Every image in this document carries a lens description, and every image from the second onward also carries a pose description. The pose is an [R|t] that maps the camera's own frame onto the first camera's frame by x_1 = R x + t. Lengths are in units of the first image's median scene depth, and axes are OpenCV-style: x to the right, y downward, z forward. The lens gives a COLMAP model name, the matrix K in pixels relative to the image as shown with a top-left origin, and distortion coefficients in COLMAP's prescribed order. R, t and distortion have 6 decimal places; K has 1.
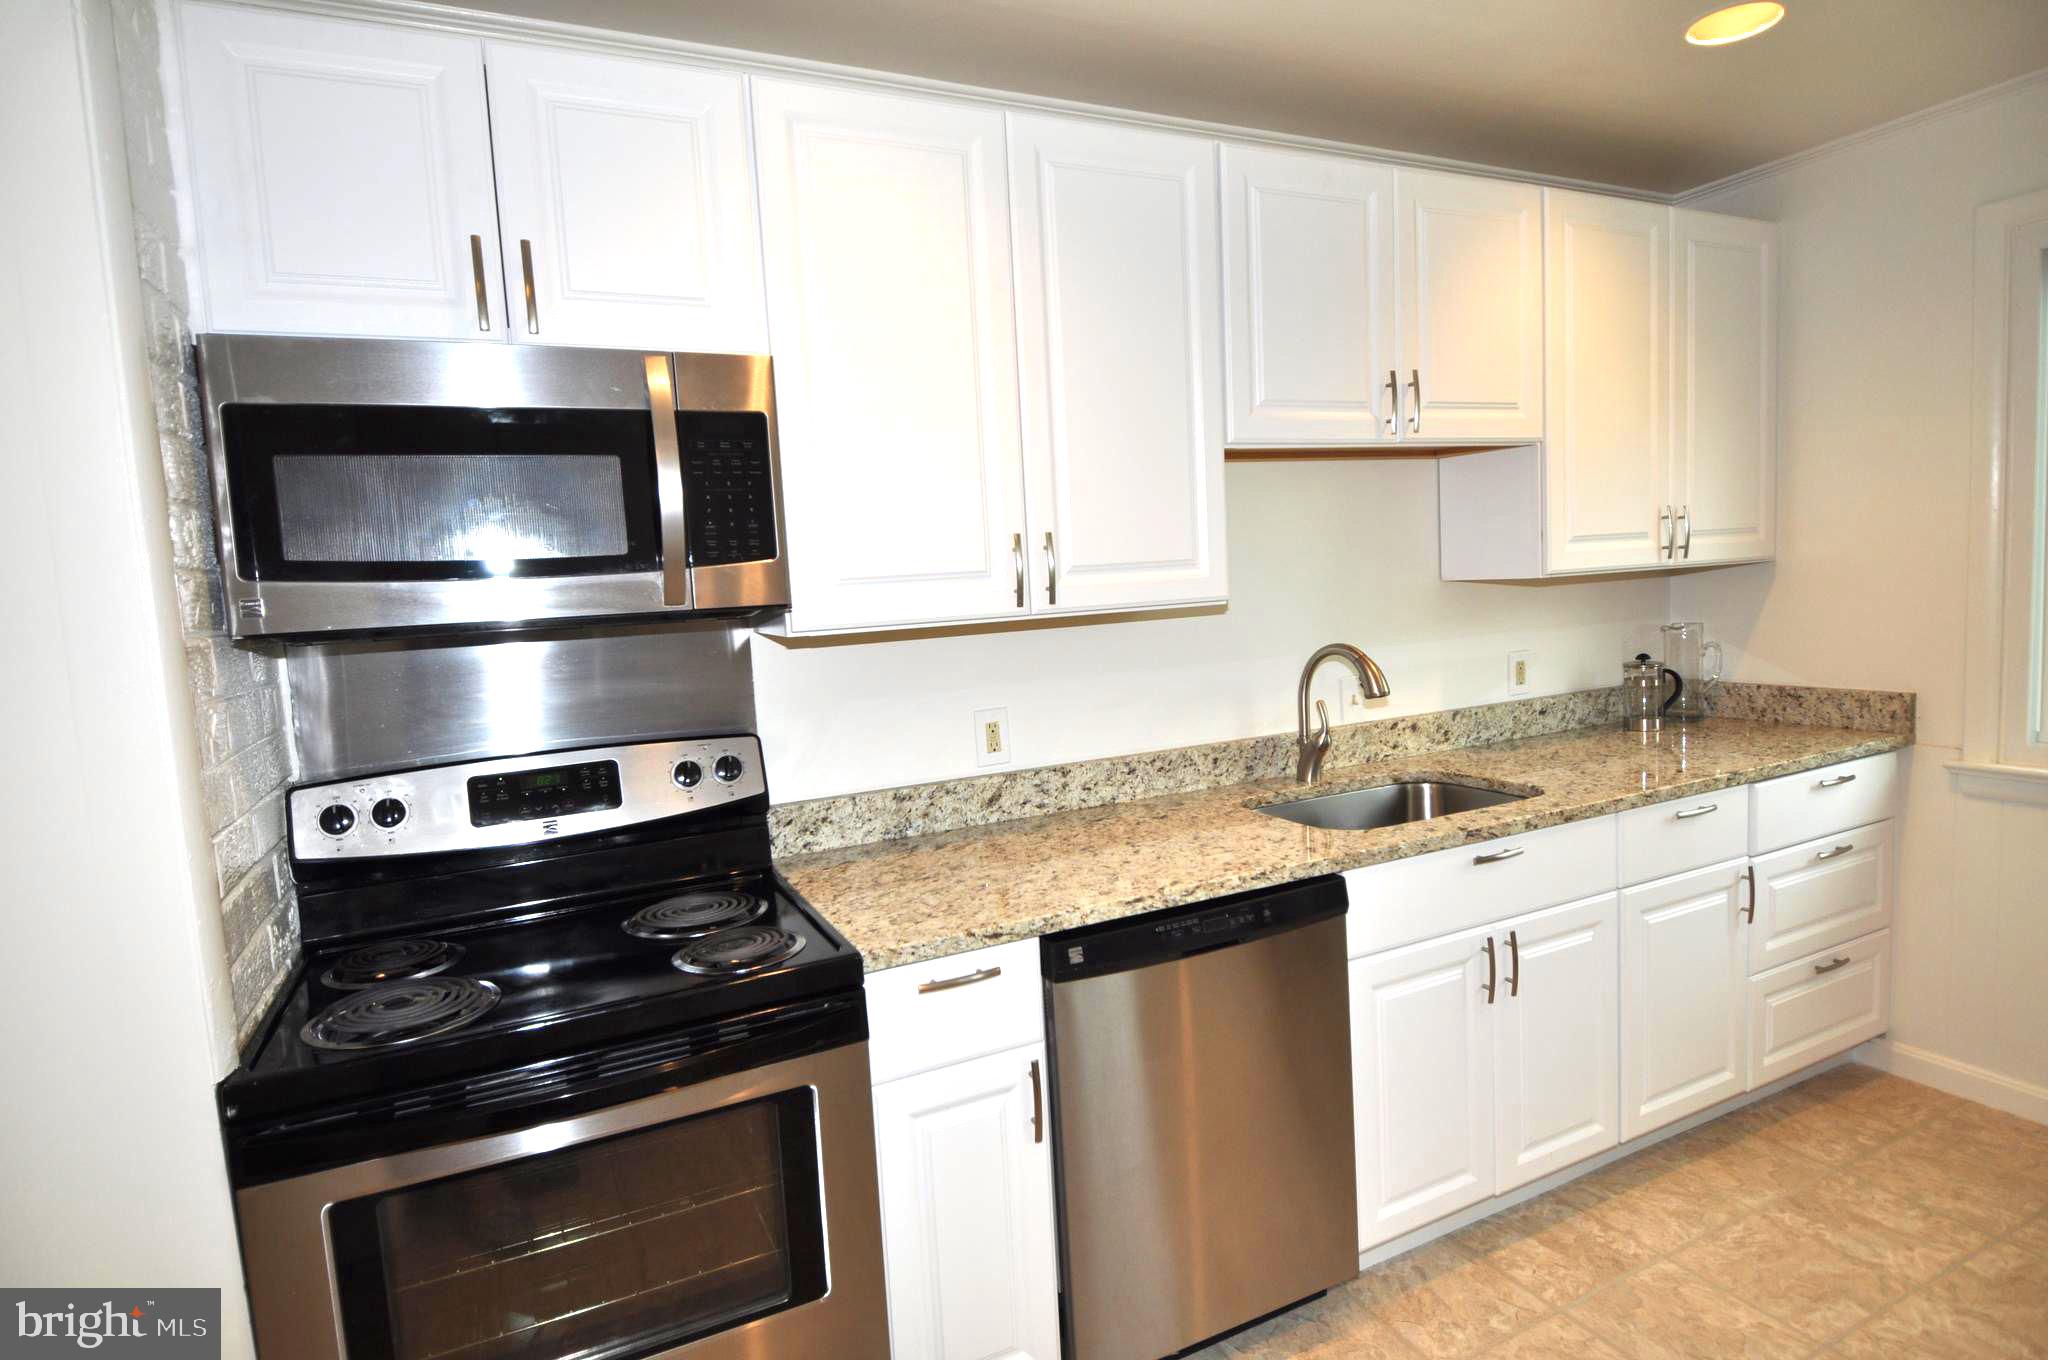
lens RADIAL K [[1071.4, 0, 1018.7], [0, 1071.4, 675.3], [0, 0, 1]] dist [0.020613, -0.029545]
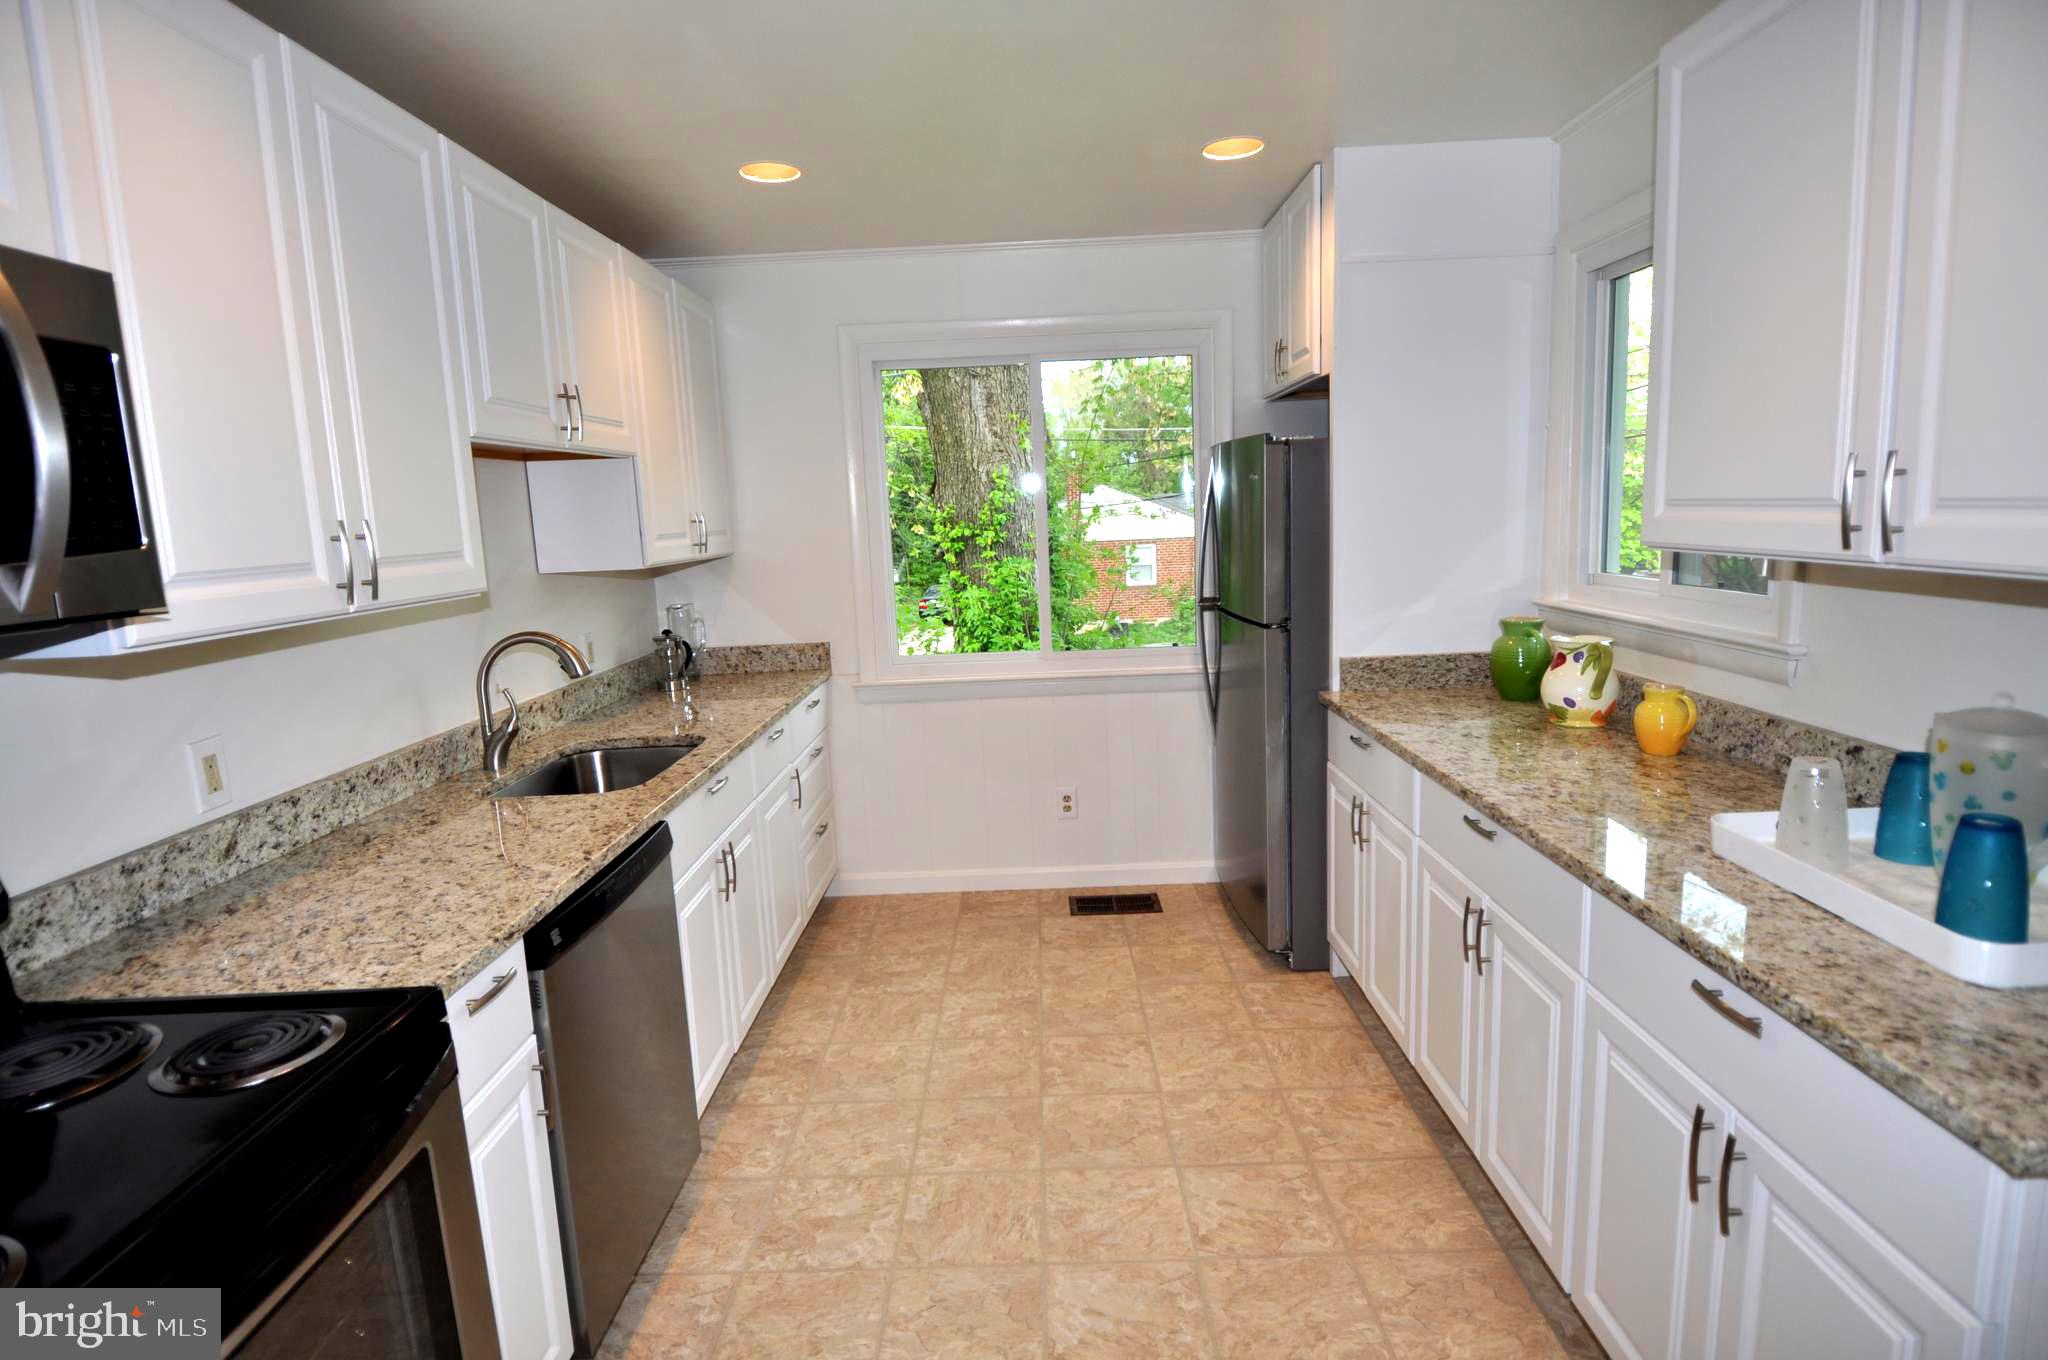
lens RADIAL K [[1071.4, 0, 1018.7], [0, 1071.4, 675.3], [0, 0, 1]] dist [0.020613, -0.029545]
pose [[0.443004, -0.101538, 0.890751, -0.478801], [0.103479, 0.992716, 0.061698, -0.002440], [-0.890528, 0.064841, 0.450284, 0.100088]]
